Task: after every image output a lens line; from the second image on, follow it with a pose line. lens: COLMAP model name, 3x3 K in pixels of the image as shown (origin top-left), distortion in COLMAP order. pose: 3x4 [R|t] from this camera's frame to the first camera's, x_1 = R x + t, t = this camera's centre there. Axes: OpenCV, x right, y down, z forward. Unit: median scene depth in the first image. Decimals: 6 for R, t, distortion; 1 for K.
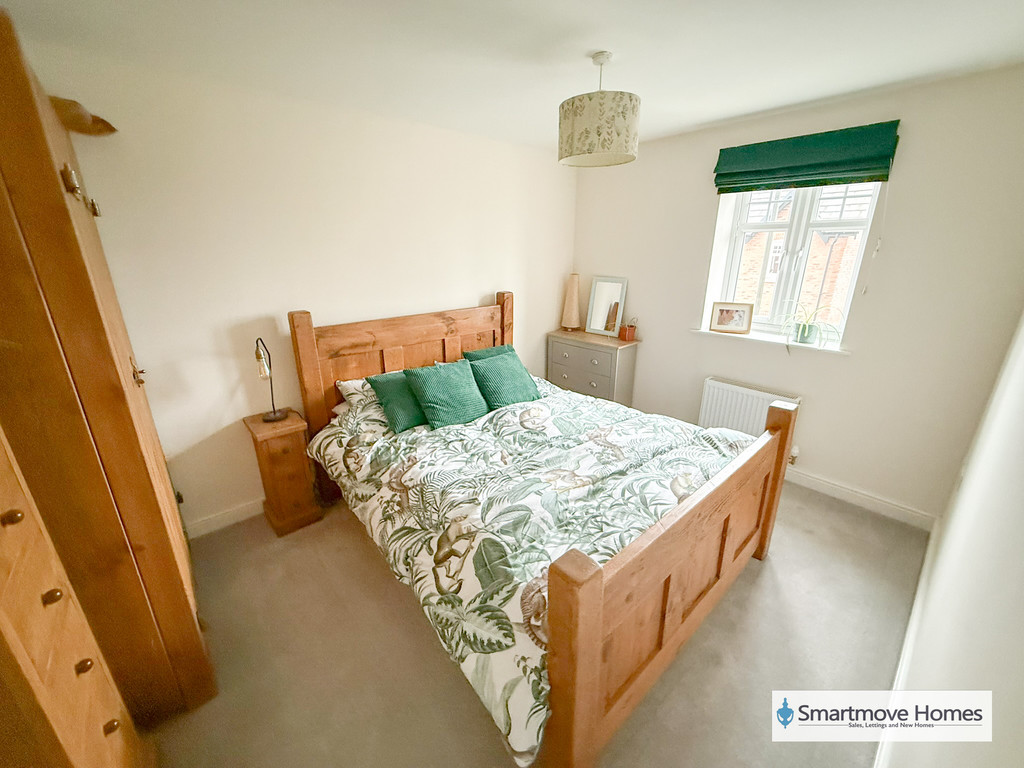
lens RADIAL K [[408.4, 0, 513.2], [0, 408.4, 379.5], [0, 0, 1]] dist [-0.007372, -0.000064]
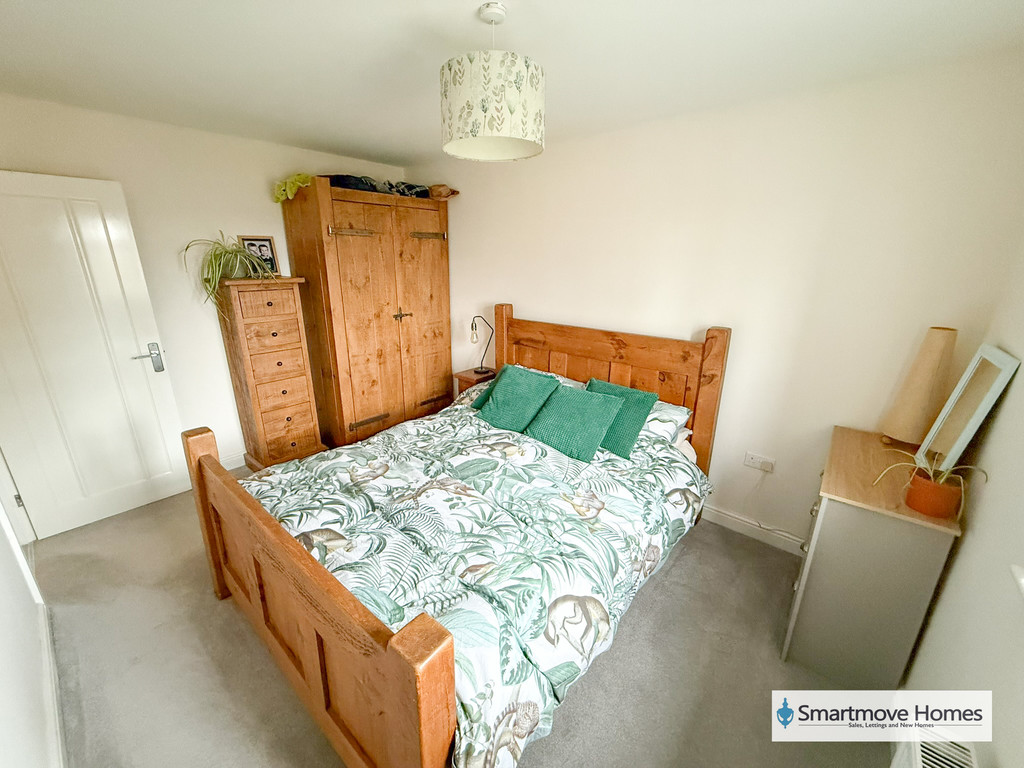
lens RADIAL K [[408.4, 0, 509.6], [0, 408.4, 379.5], [0, 0, 1]] dist [-0.007372, -0.000064]
pose [[0.144020, 0.301917, -0.942393, 0.832286], [-0.313640, 0.917150, 0.245898, -0.272899], [0.938556, 0.260158, 0.226782, 0.756753]]
